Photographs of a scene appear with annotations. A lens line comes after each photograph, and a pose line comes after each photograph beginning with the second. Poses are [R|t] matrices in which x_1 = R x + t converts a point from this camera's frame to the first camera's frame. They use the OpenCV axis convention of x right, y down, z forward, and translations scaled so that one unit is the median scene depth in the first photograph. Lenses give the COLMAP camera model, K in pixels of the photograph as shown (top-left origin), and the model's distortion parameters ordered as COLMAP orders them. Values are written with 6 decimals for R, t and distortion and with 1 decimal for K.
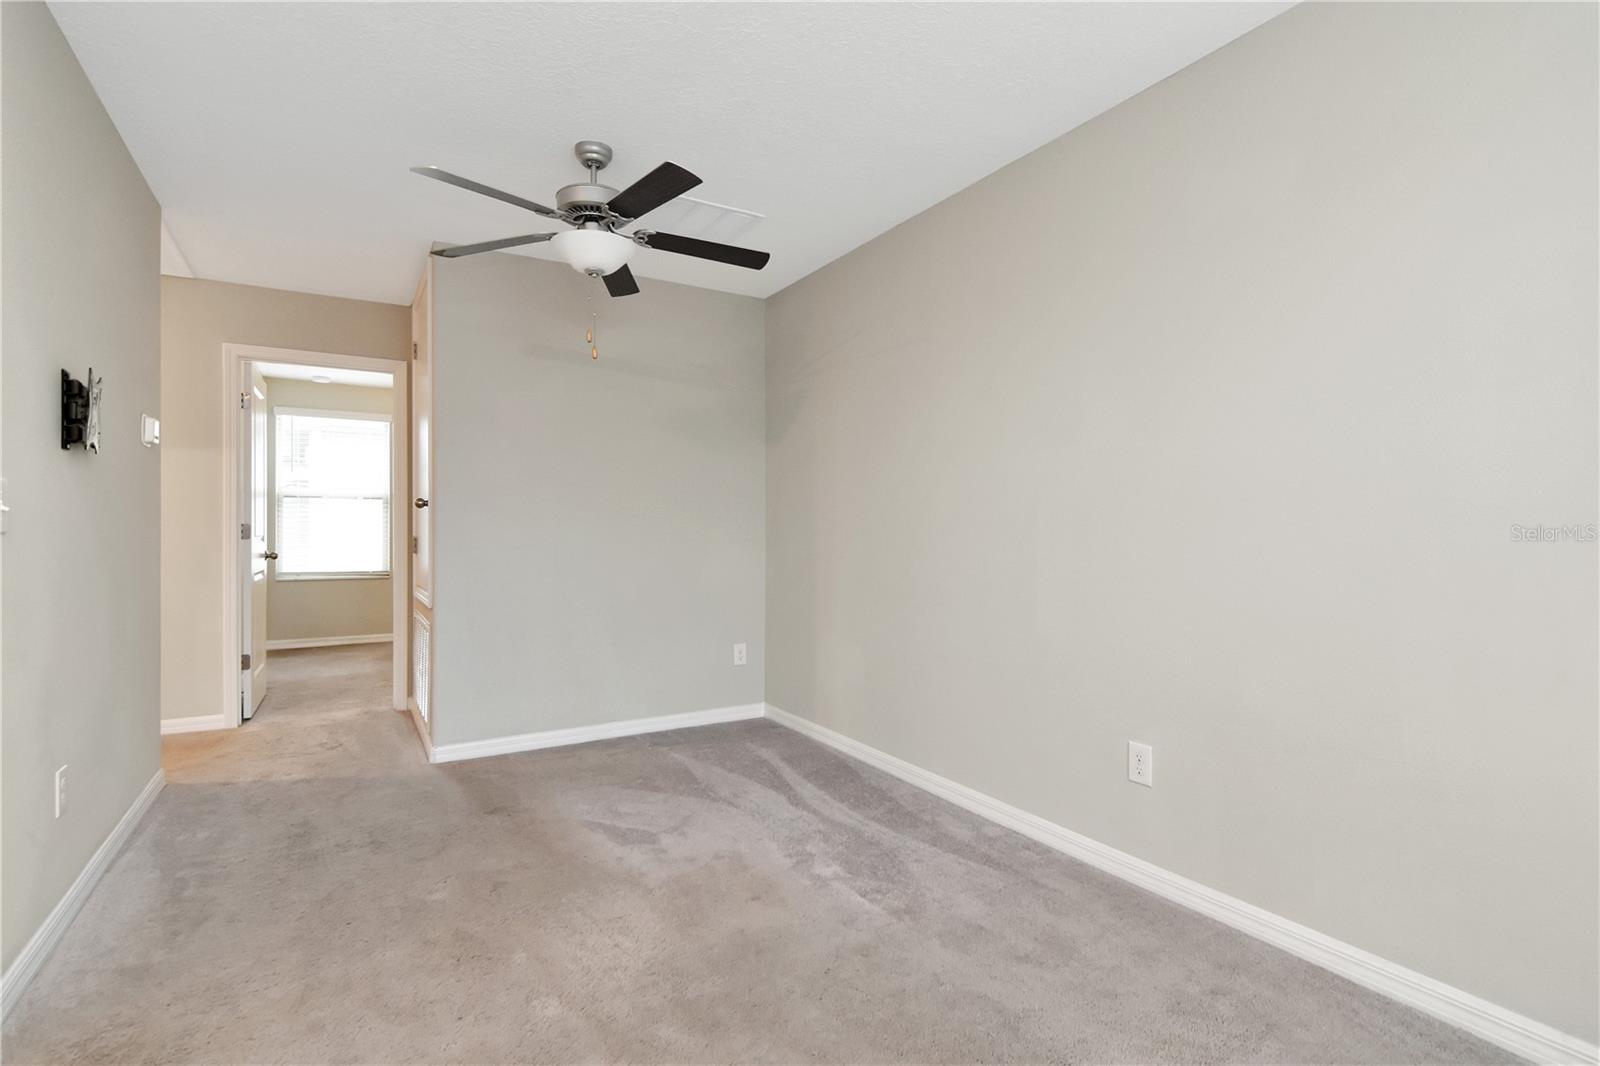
lens RADIAL K [[786.9, 0, 799.7], [0, 786.9, 531.9], [0, 0, 1]] dist [-0.013061, -0.000330]
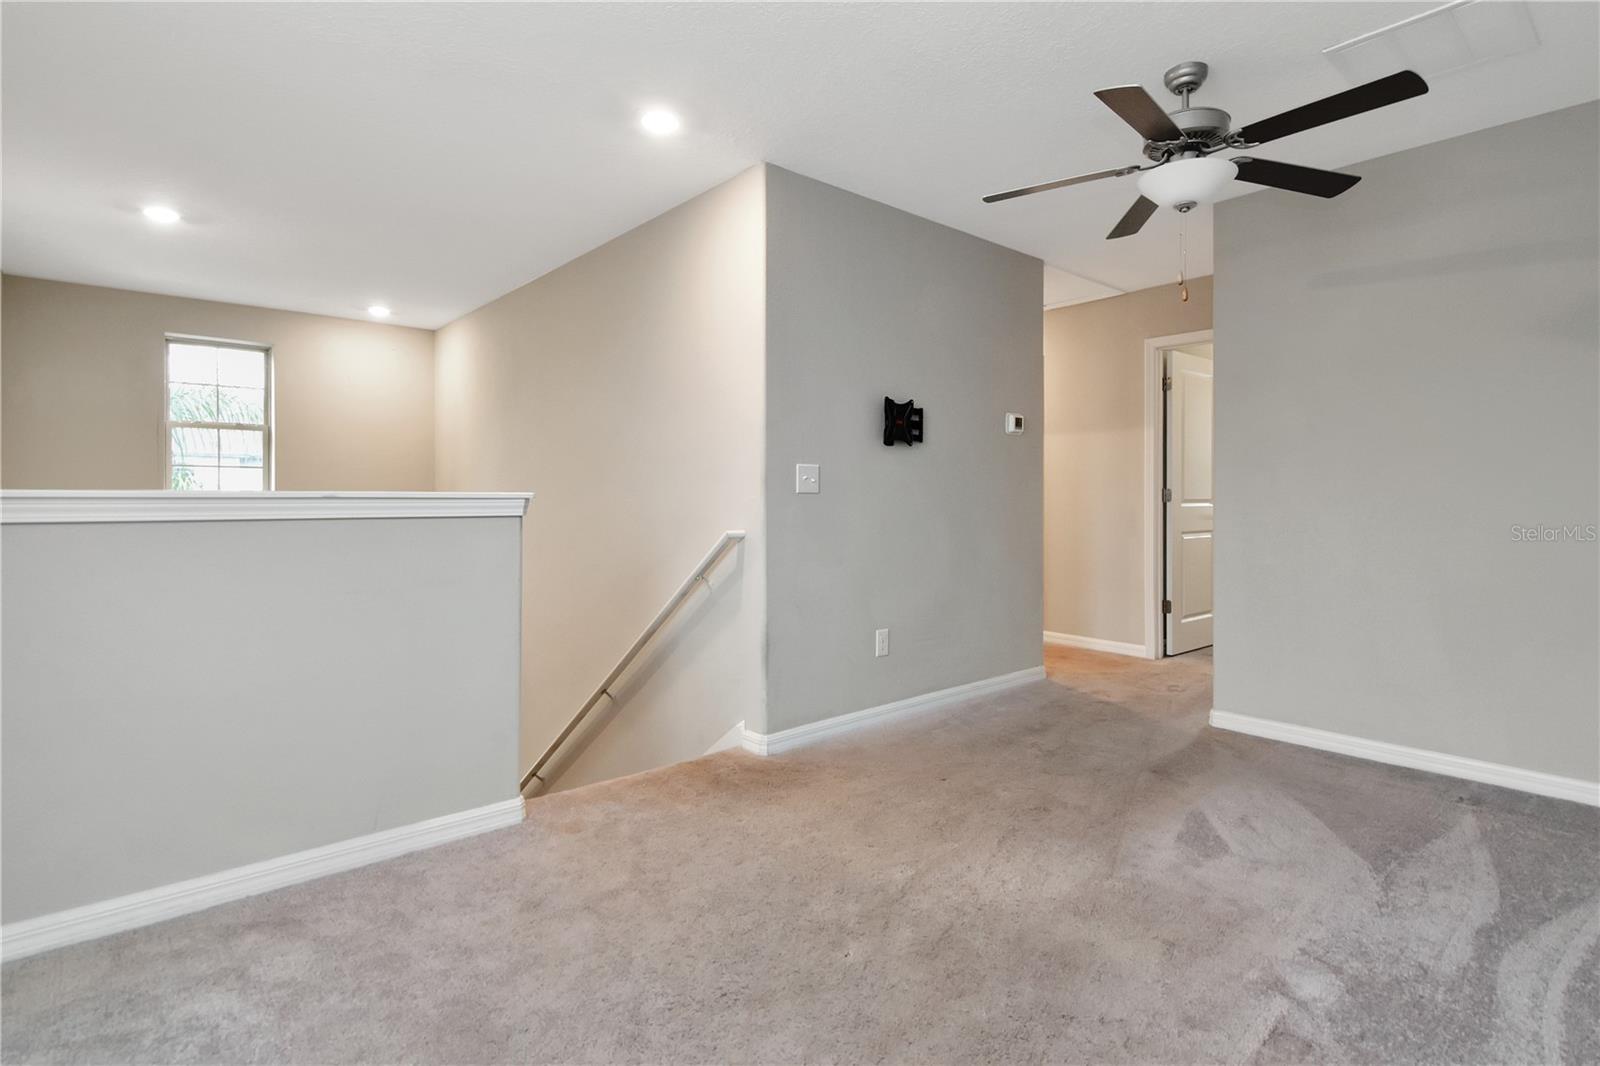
lens RADIAL K [[786.9, 0, 793.7], [0, 786.9, 503.9], [0, 0, 1]] dist [-0.013061, -0.000330]
pose [[0.147374, 0.009908, -0.989031, 0.562008], [-0.007174, 0.999934, 0.008948, 0.008878], [0.989055, 0.005777, 0.147436, 0.413194]]
